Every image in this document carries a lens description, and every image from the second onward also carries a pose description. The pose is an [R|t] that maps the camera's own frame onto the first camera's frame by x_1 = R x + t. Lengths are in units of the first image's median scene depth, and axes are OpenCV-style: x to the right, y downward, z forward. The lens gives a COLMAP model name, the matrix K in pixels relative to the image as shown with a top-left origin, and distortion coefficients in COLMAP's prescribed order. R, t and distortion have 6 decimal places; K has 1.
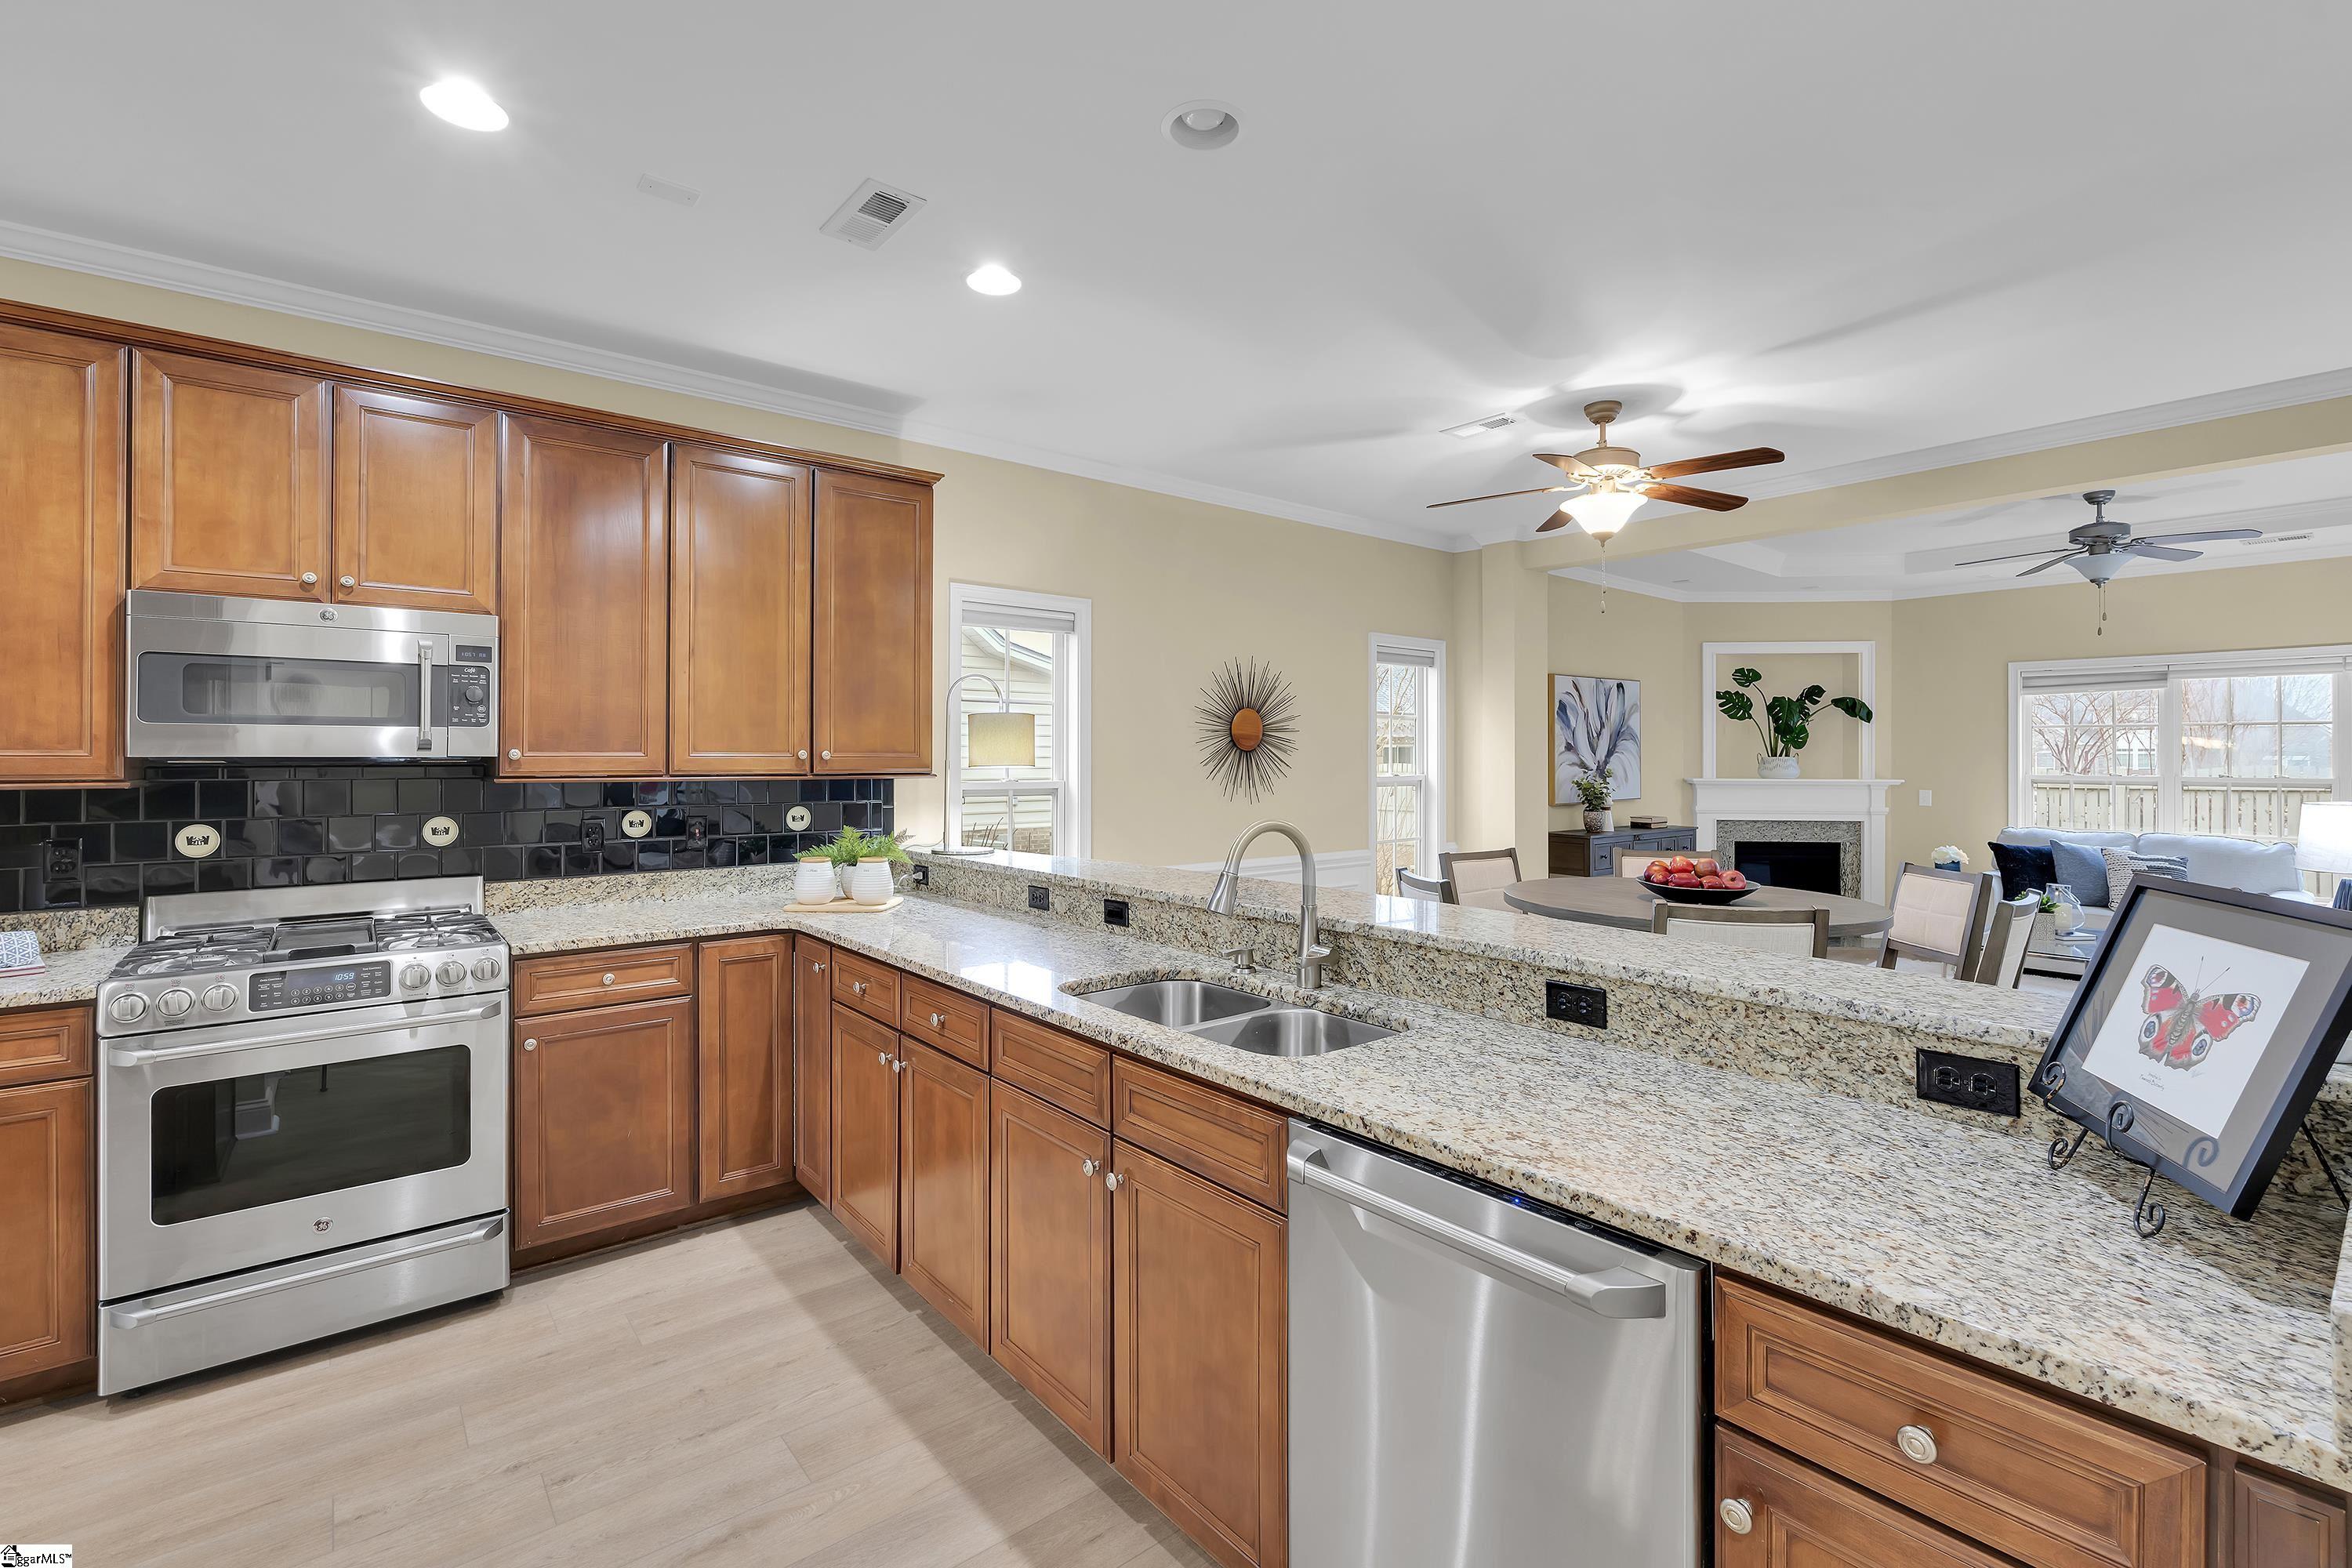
lens RADIAL K [[1037.5, 0, 1179.7], [0, 1037.5, 751.3], [0, 0, 1]] dist [-0.000293, -0.000058]
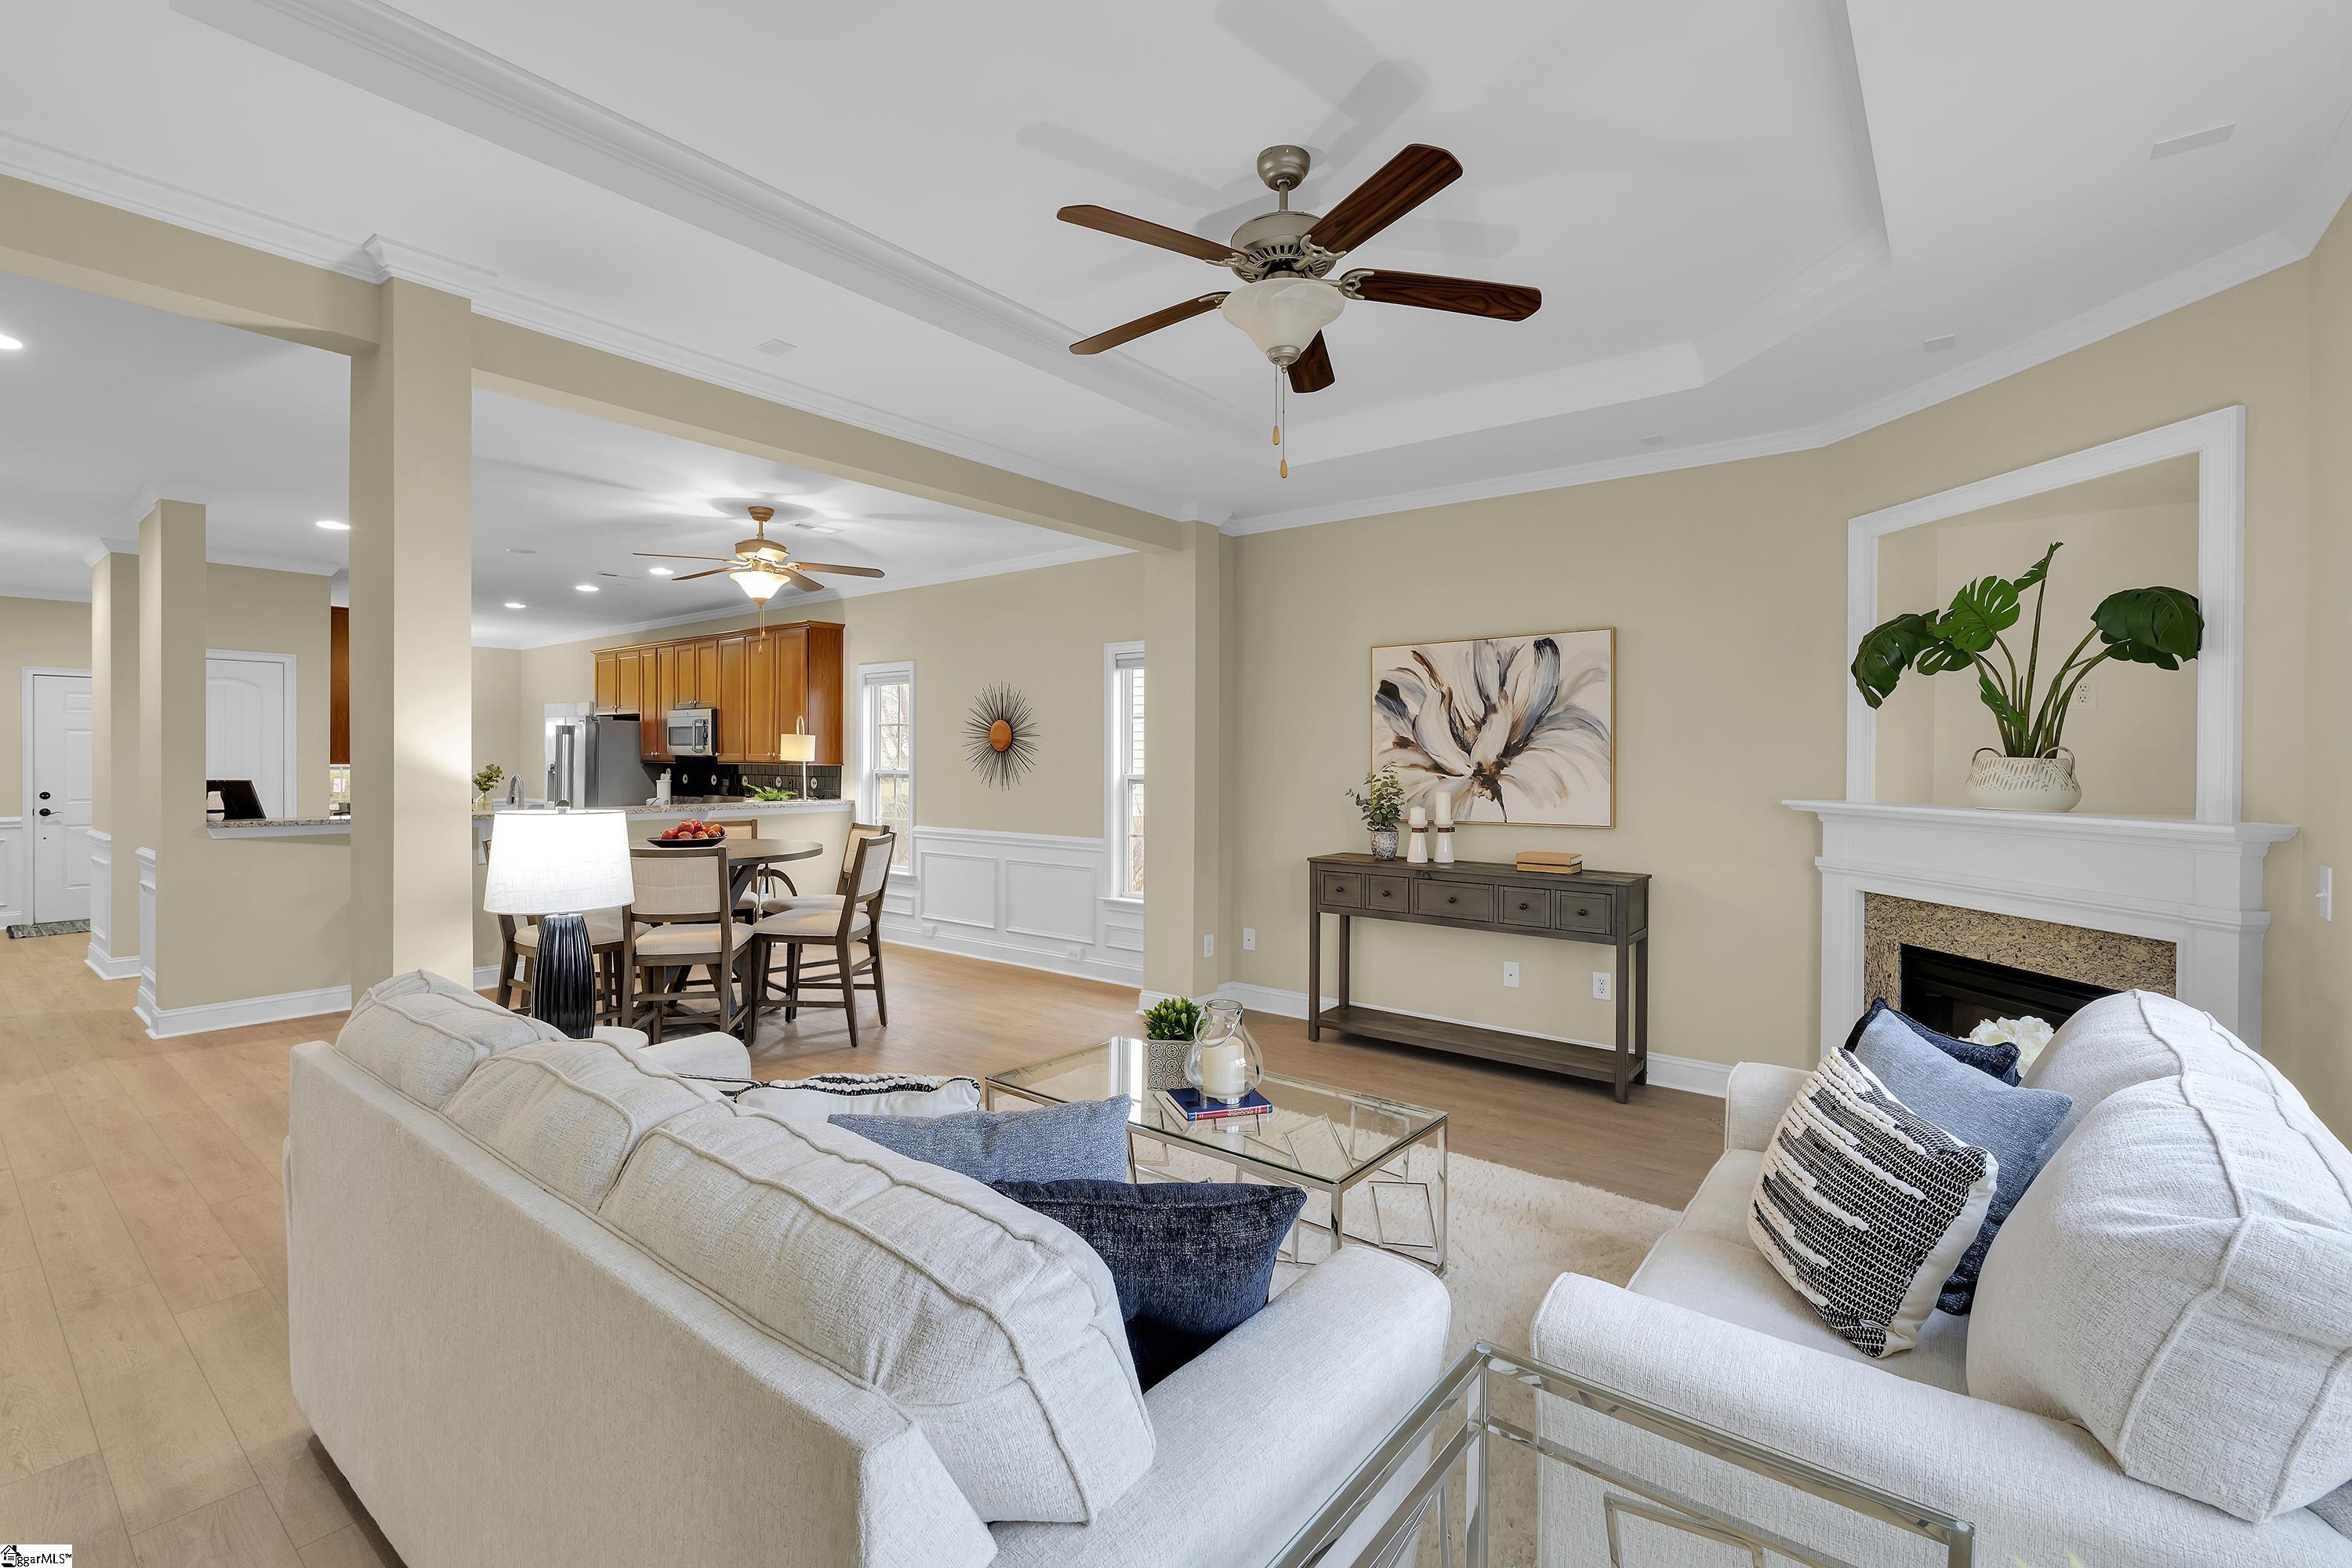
lens RADIAL K [[1032.0, 0, 1173.5], [0, 1032.0, 771.4], [0, 0, 1]] dist [-0.004228, -0.000368]
pose [[0.211357, 0.012813, -0.977325, 1.192651], [0.002905, 0.999901, 0.013737, 0.006263], [0.977405, -0.005743, 0.211299, 0.780176]]
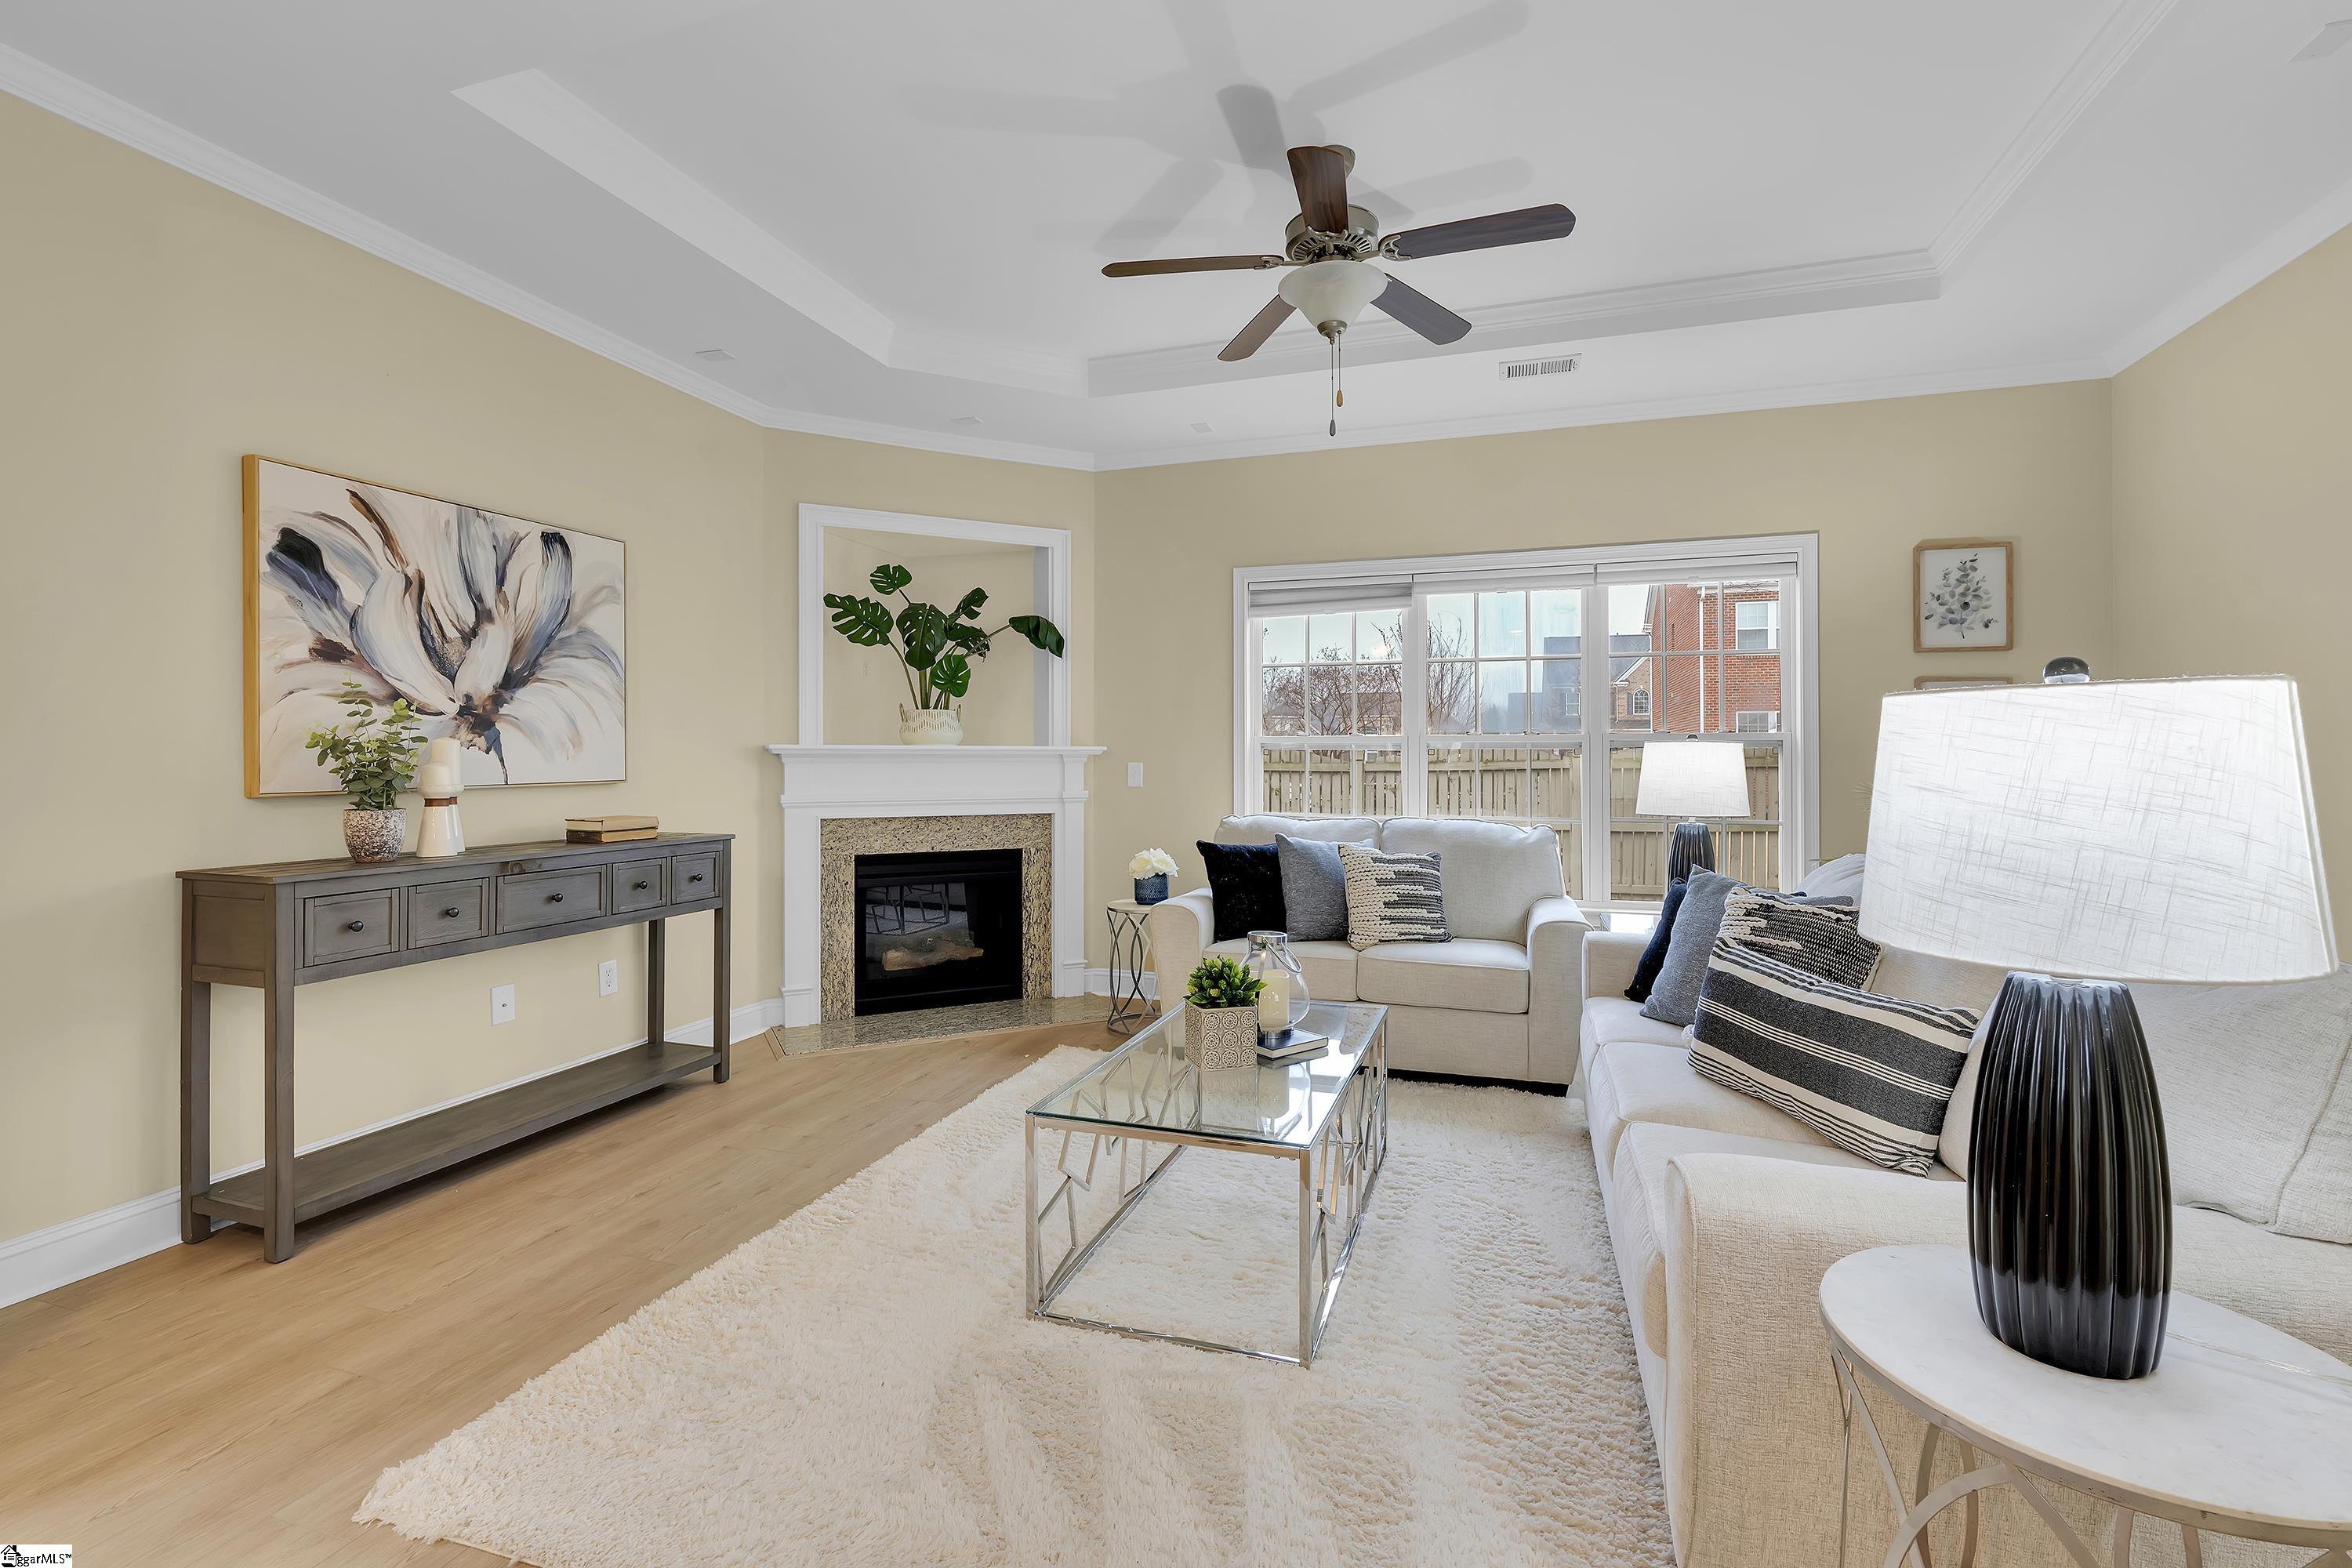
lens RADIAL K [[1042.9, 0, 1170.6], [0, 1042.9, 754.6], [0, 0, 1]] dist [-0.004888, -0.000030]
pose [[0.847418, -0.001481, 0.530925, 0.495425], [0.000246, 0.999997, 0.002397, 0.039480], [-0.530927, -0.001901, 0.847416, 0.550265]]
